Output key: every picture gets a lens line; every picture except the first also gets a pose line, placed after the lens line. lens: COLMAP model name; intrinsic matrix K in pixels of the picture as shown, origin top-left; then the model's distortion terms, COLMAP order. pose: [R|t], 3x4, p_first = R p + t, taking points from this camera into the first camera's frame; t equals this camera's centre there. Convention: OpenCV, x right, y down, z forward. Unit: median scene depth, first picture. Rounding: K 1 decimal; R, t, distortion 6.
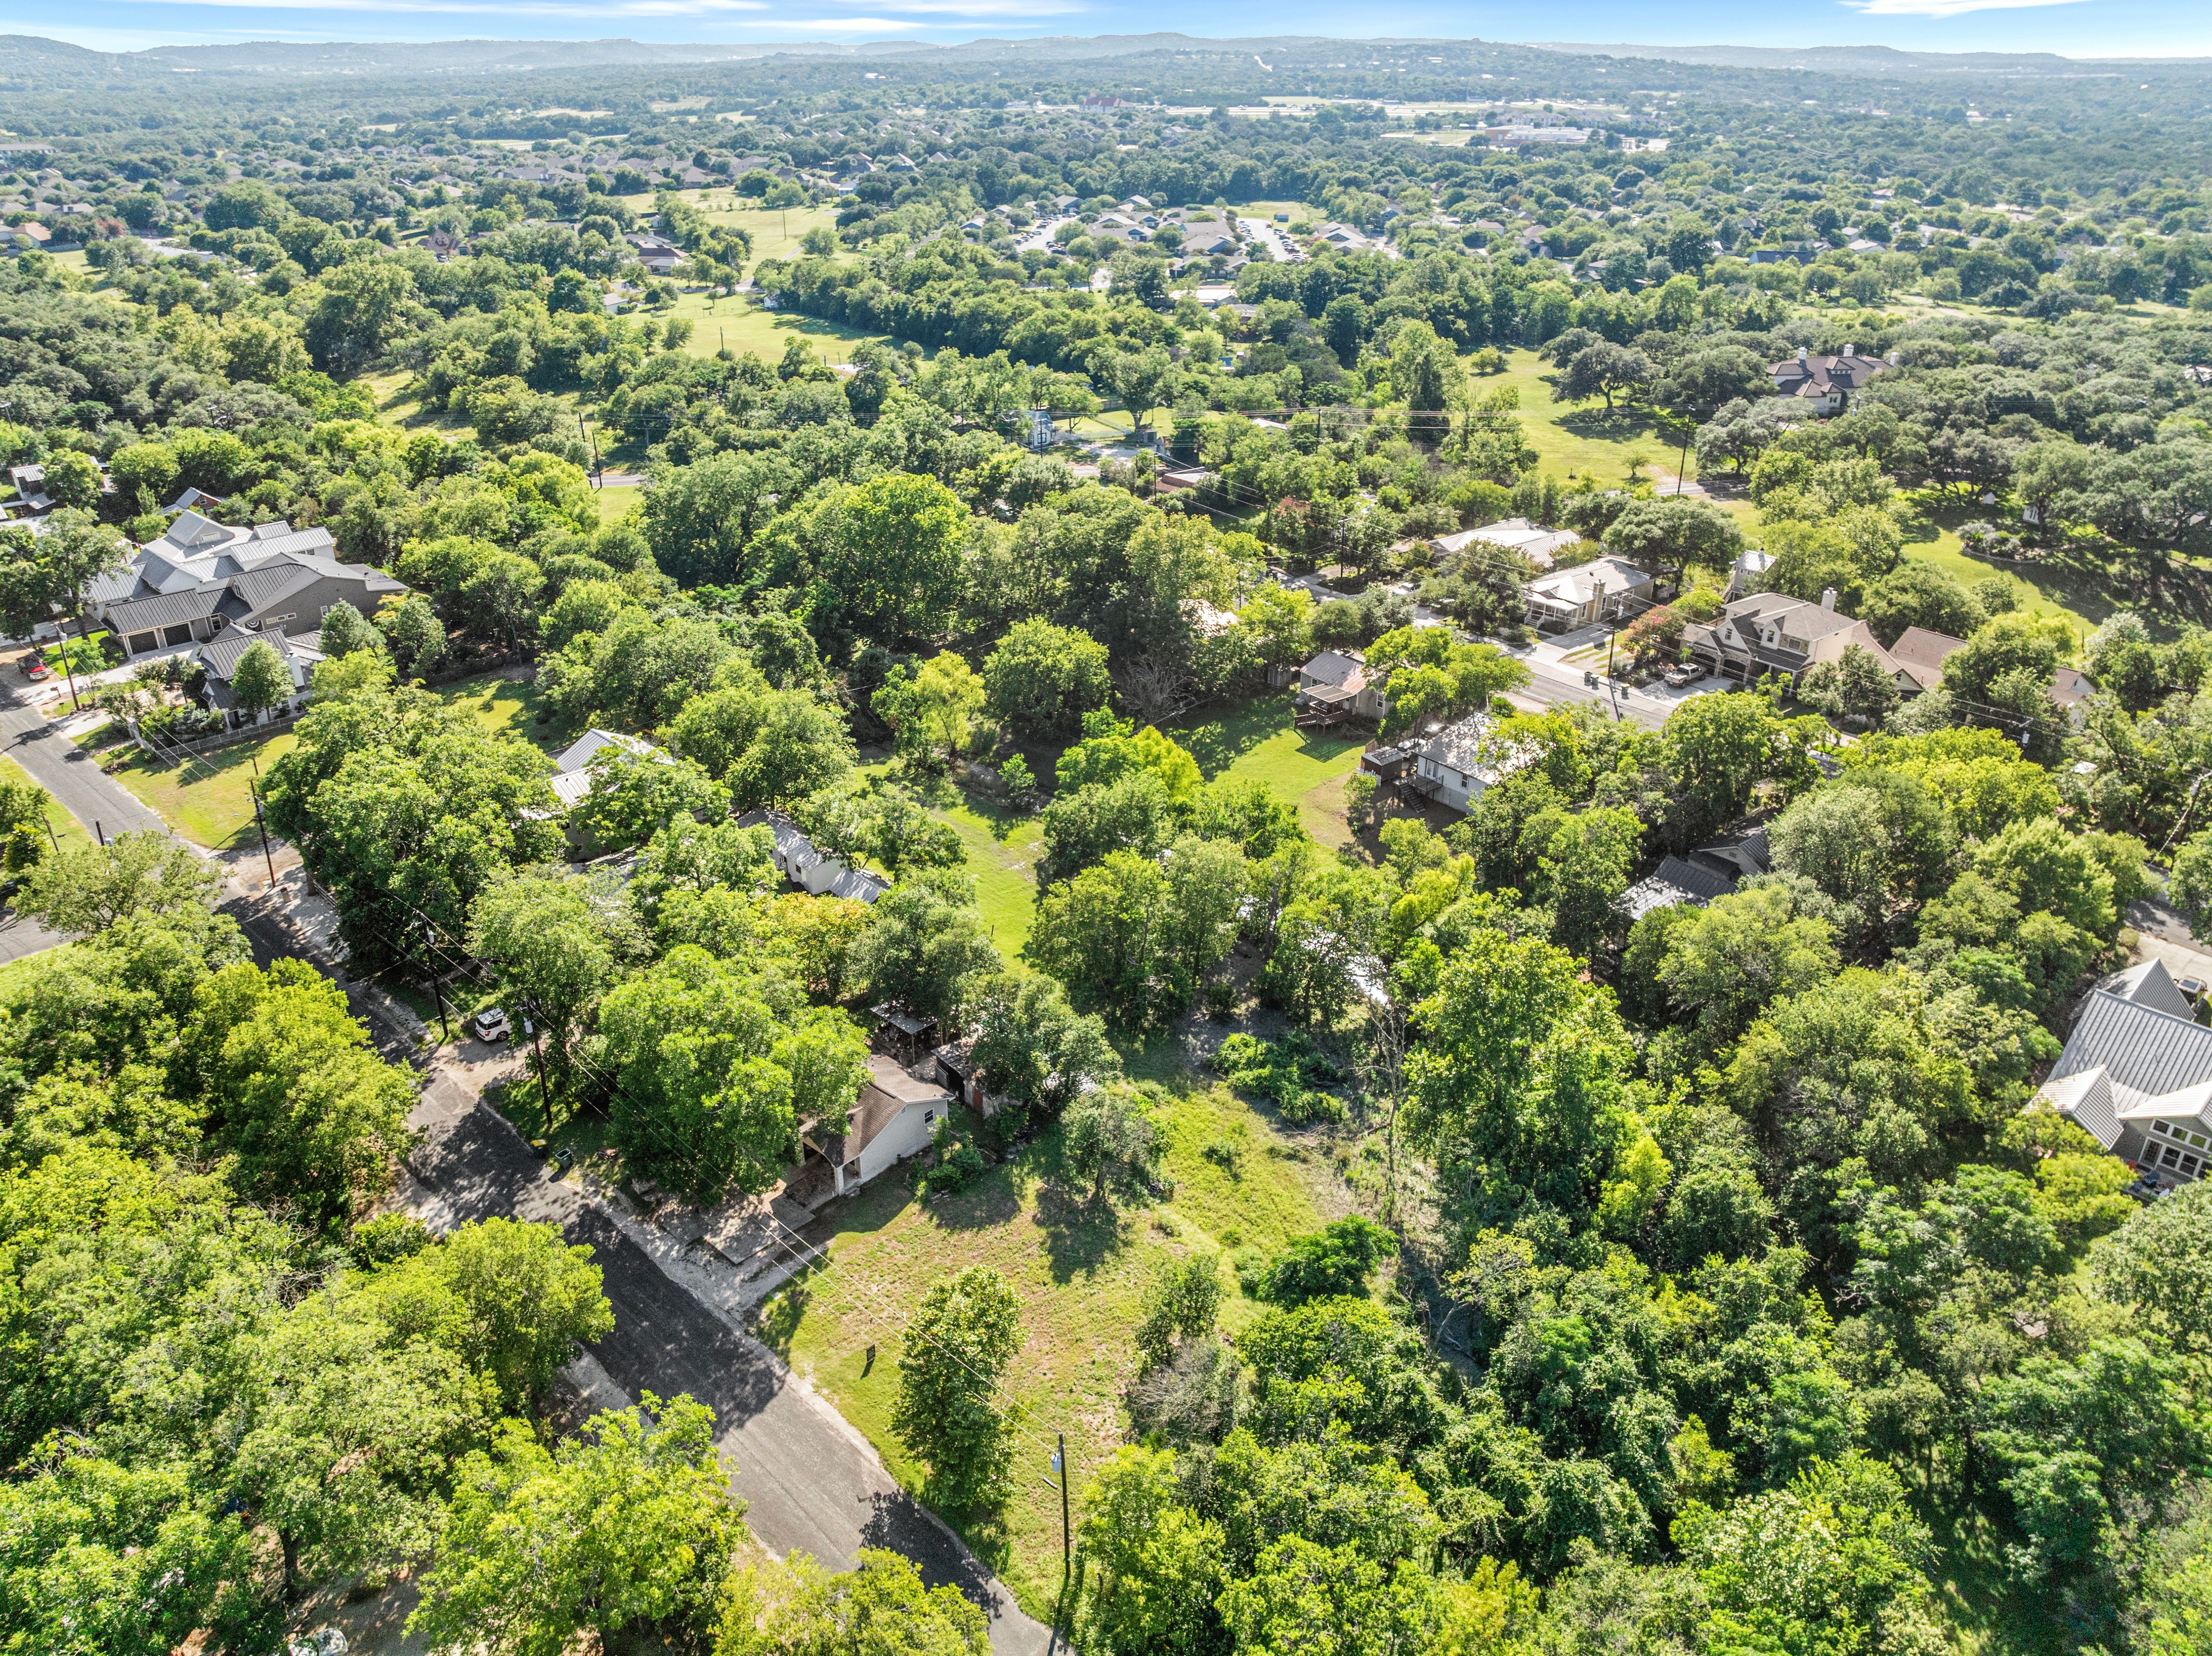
lens RADIAL K [[1582.2, 0, 1104.4], [0, 1582.2, 816.5], [0, 0, 1]] dist [-0.052002, 0.021664]
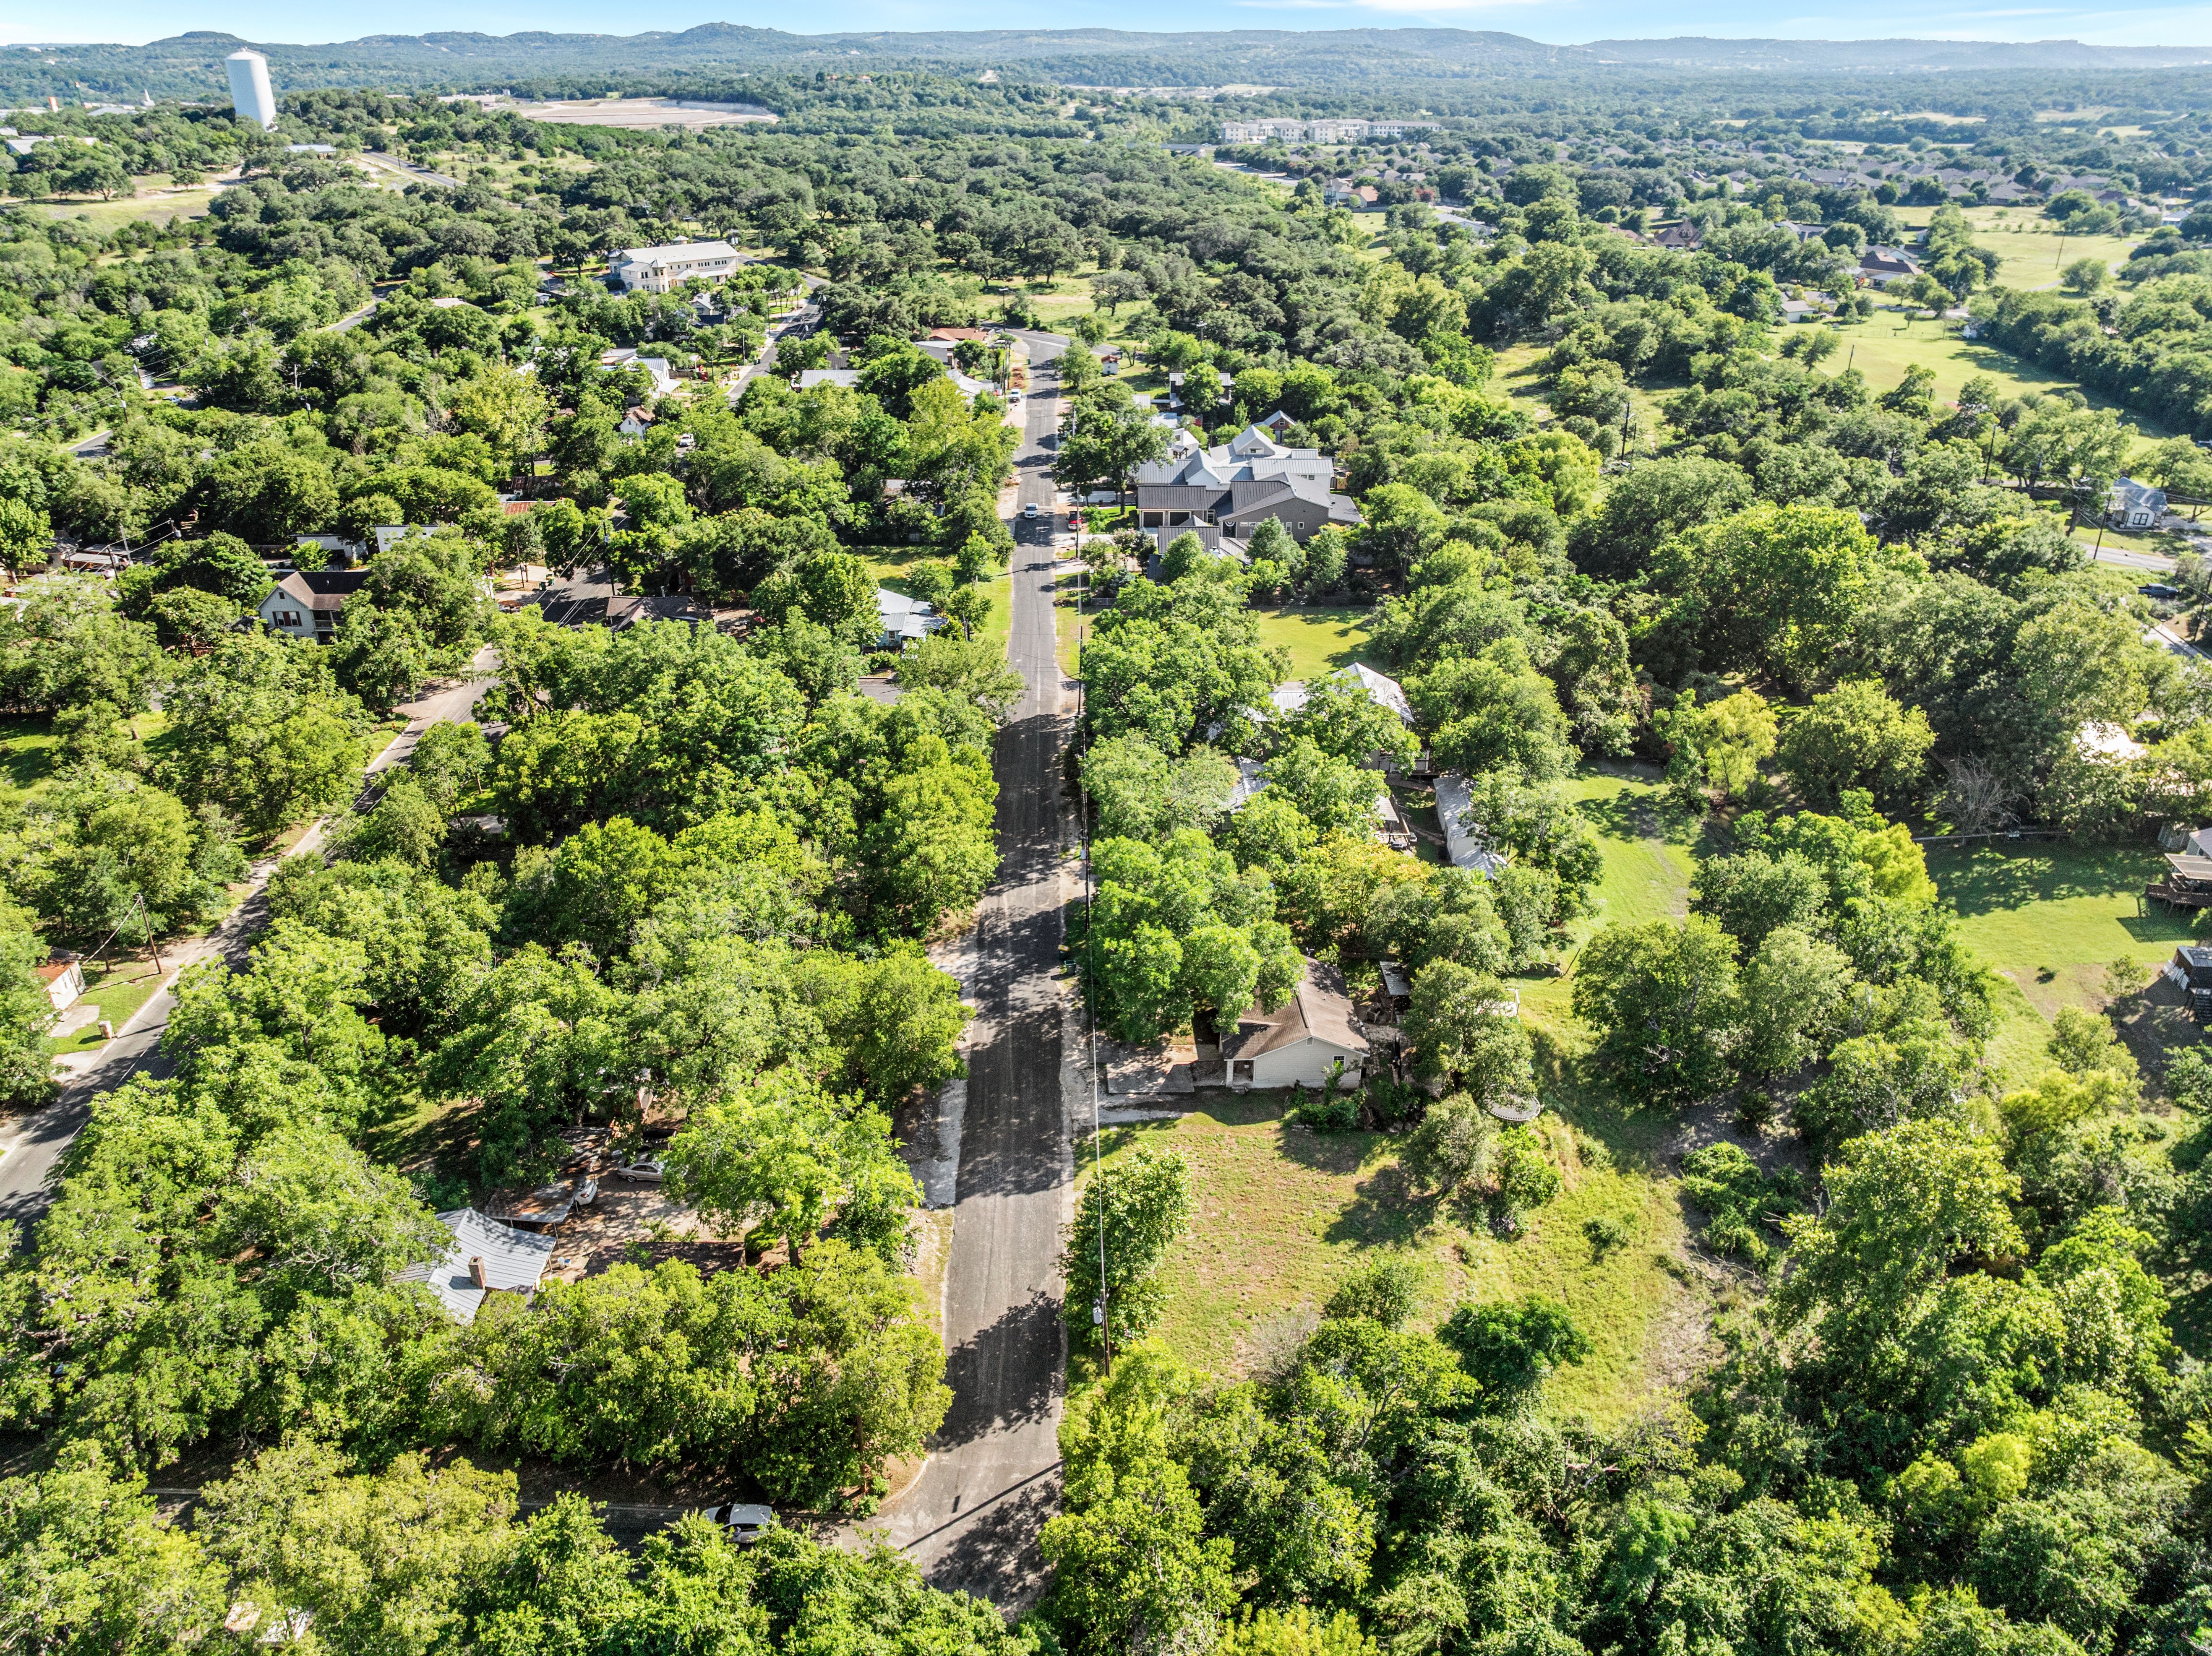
lens RADIAL K [[1582.2, 0, 1105.9], [0, 1582.2, 836.1], [0, 0, 1]] dist [-0.052002, 0.021664]
pose [[0.707681, 0.314975, -0.632439, 0.359674], [-0.307787, 0.943166, 0.125322, -0.032106], [0.635968, 0.105968, 0.764405, 0.072670]]
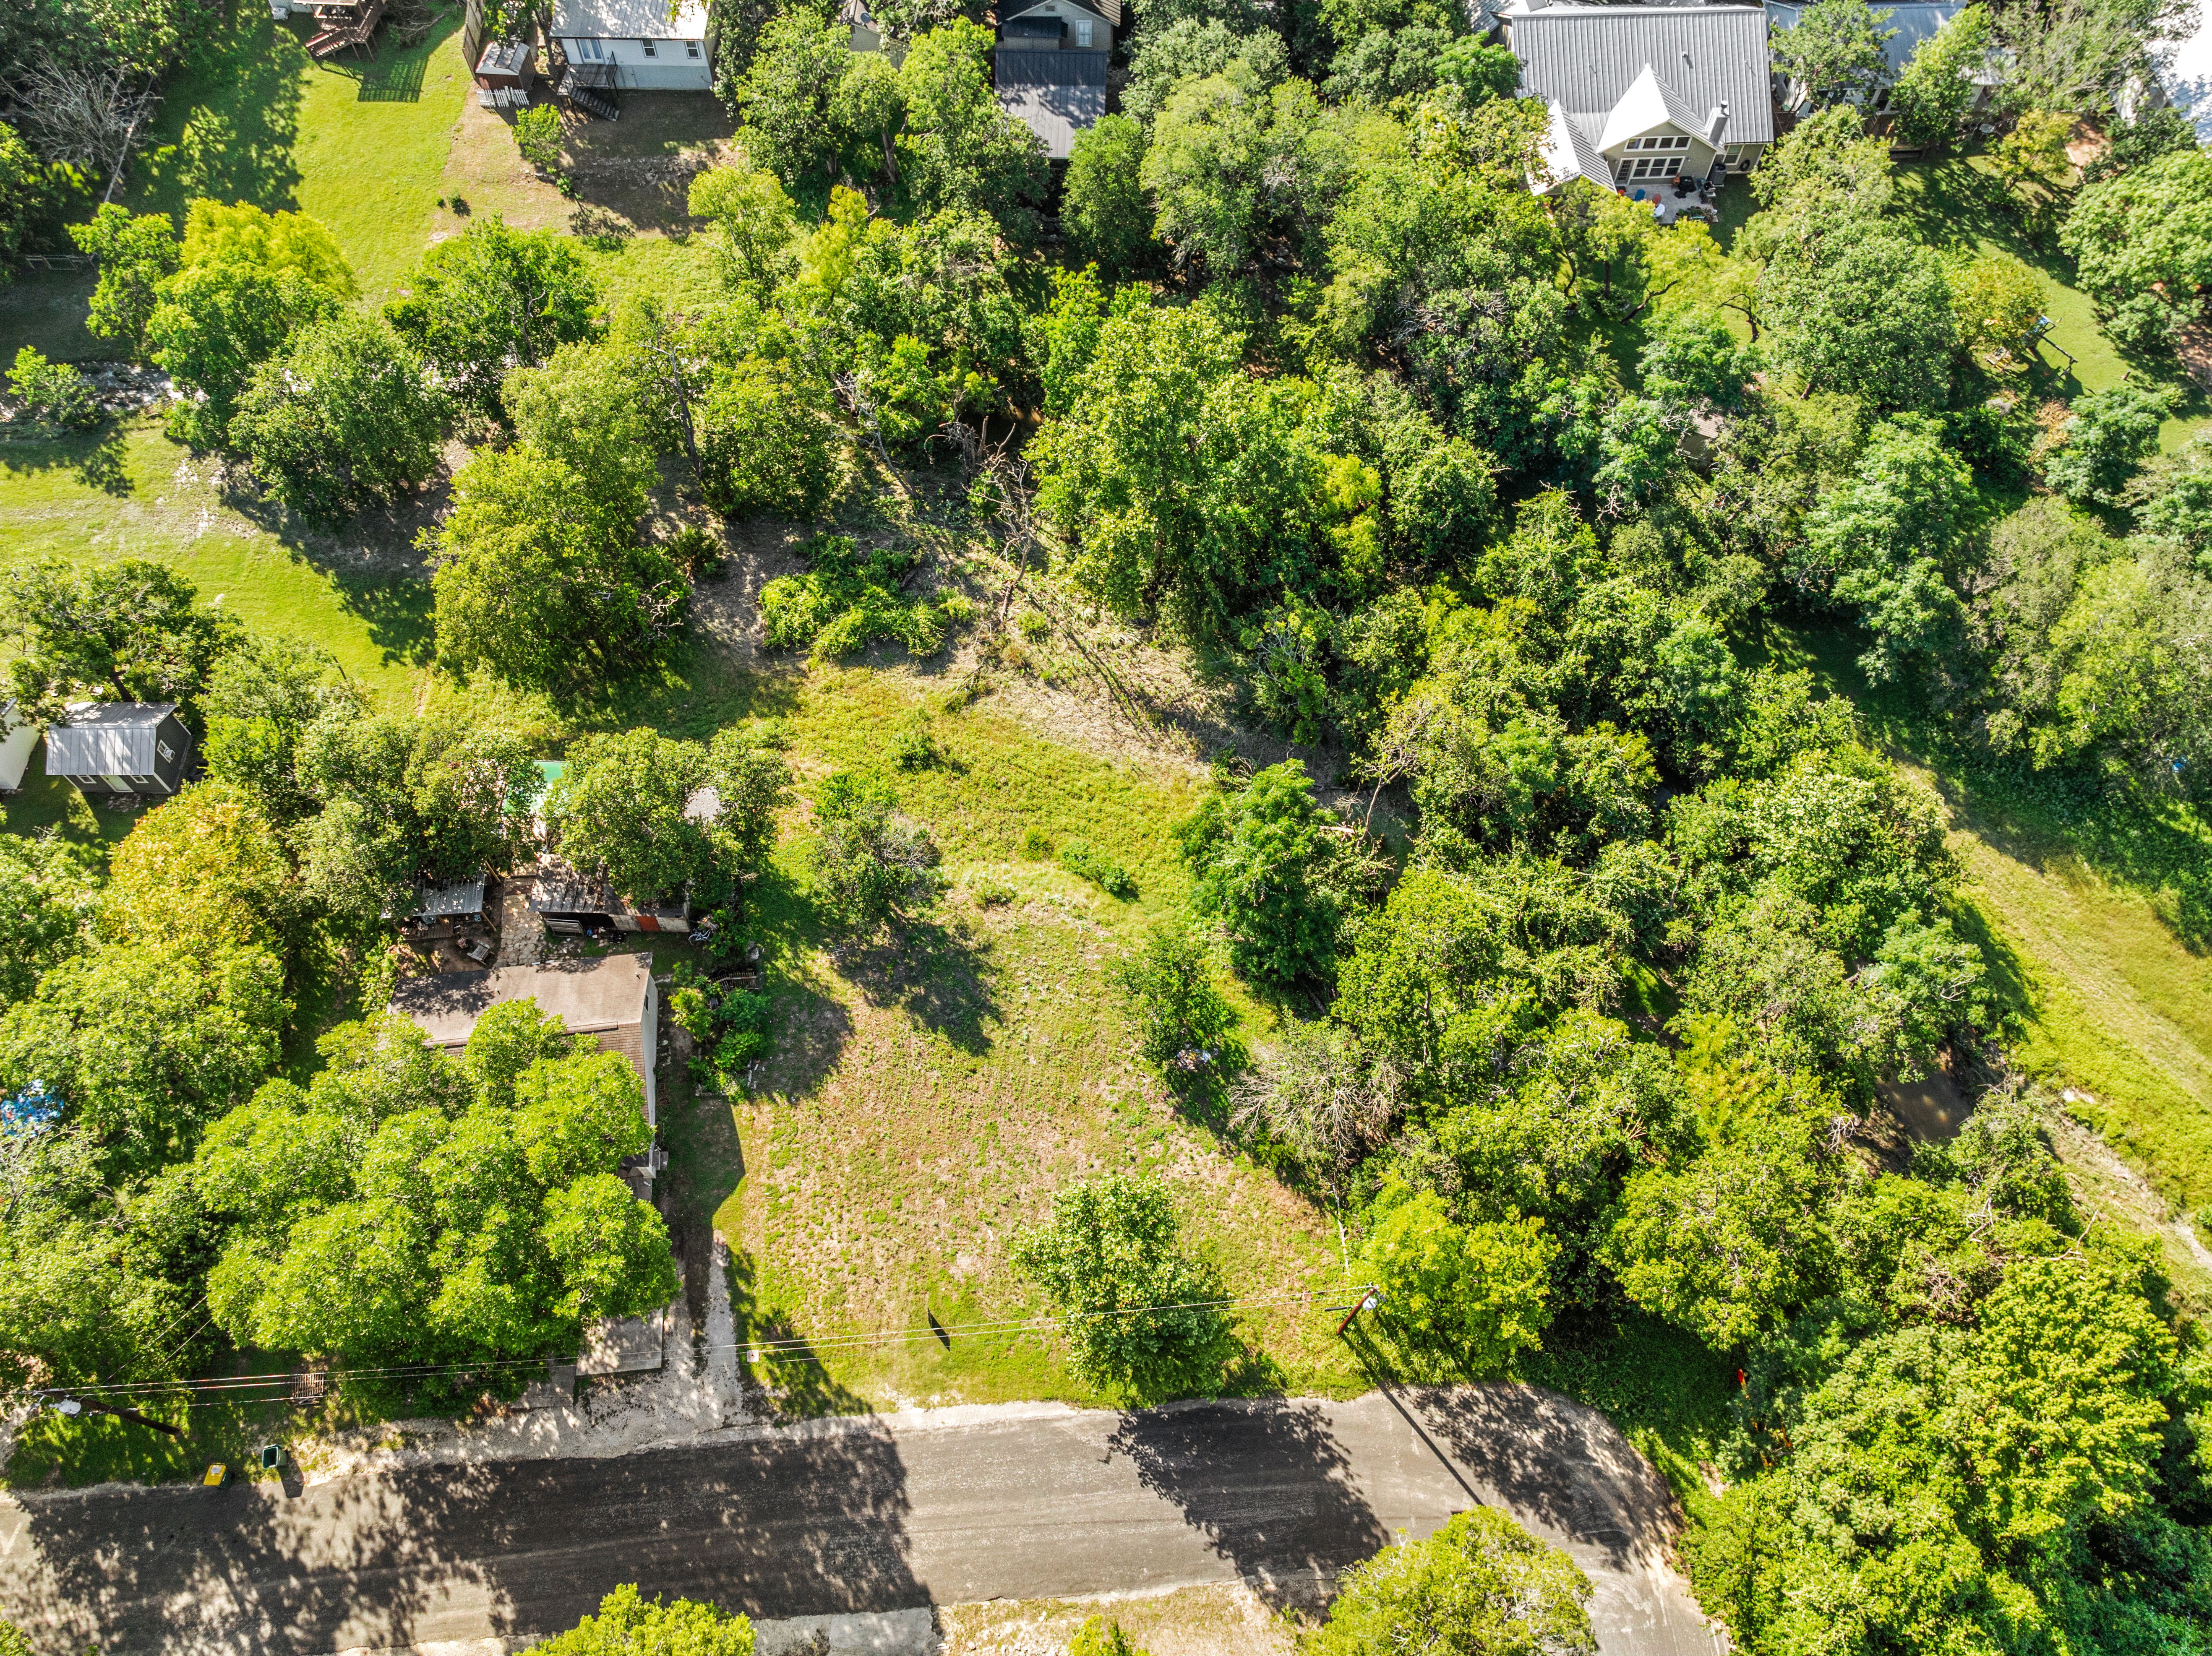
lens RADIAL K [[1582.2, 0, 1095.9], [0, 1582.2, 829.6], [0, 0, 1]] dist [-0.052002, 0.021664]
pose [[0.661195, -0.652717, 0.369842, -0.170495], [0.329737, 0.695654, 0.638231, -0.215405], [-0.673866, -0.300044, 0.675188, 0.381634]]
